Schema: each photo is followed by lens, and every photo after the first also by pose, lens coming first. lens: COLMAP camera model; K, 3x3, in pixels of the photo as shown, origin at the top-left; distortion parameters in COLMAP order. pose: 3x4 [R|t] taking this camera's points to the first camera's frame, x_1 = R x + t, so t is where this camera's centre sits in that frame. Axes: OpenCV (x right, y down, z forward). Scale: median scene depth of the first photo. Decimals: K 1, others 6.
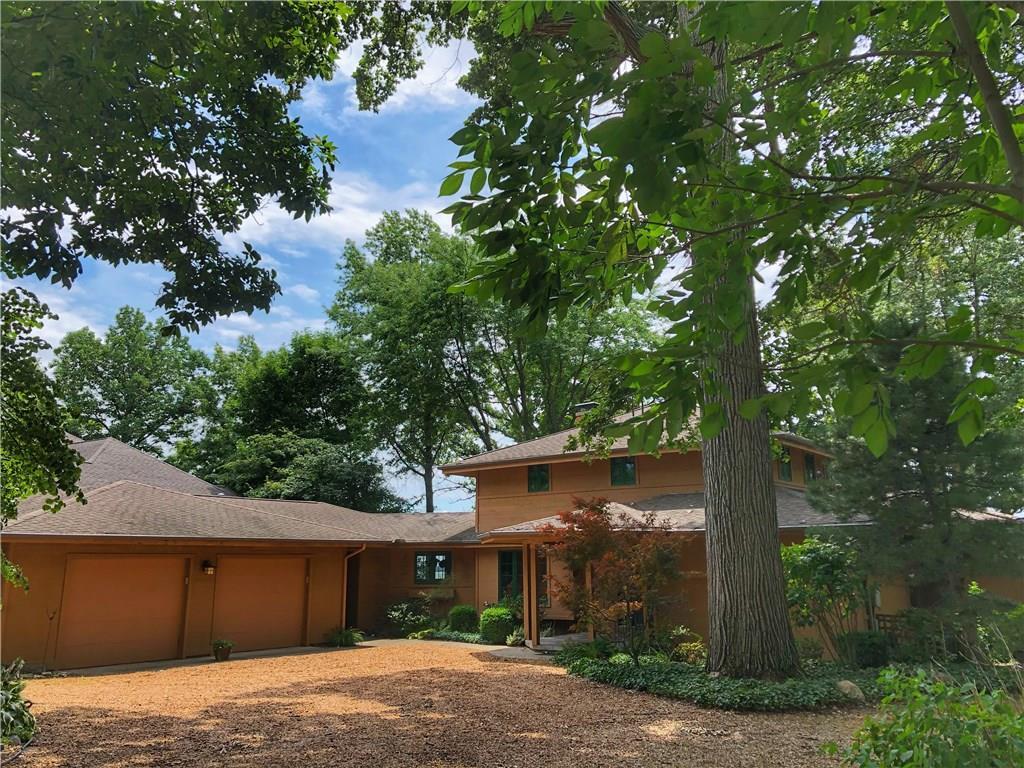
lens RADIAL K [[816.7, 0, 515.2], [0, 816.7, 364.1], [0, 0, 1]] dist [-0.000500, -0.005615]
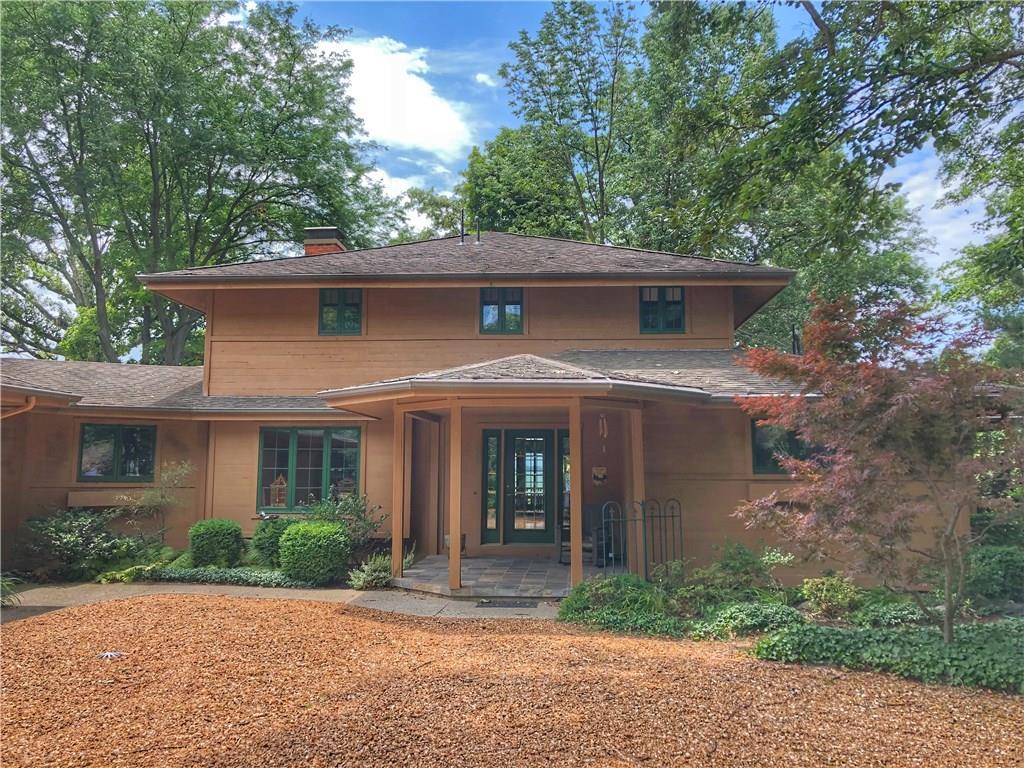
lens RADIAL K [[835.8, 0, 512.0], [0, 835.8, 384.0], [0, 0, 1]] dist [0.033027, -0.013593]
pose [[0.836953, 0.069906, 0.542791, -0.192571], [-0.145220, 0.984622, 0.097112, 0.110002], [-0.527656, -0.160102, 0.834234, 0.394590]]
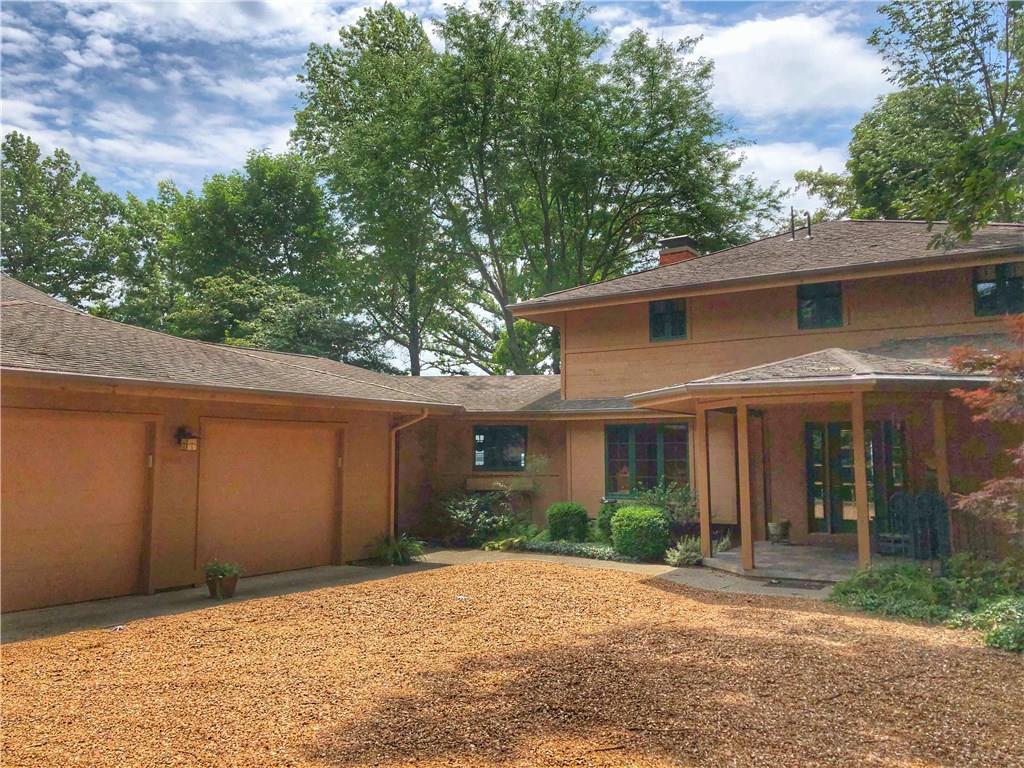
lens RADIAL K [[835.8, 0, 512.0], [0, 835.8, 384.0], [0, 0, 1]] dist [0.033027, -0.013593]
pose [[0.996653, 0.016410, 0.080090, -0.150638], [-0.028524, 0.987886, 0.152540, 0.087734], [-0.076617, -0.154314, 0.985047, 0.312055]]
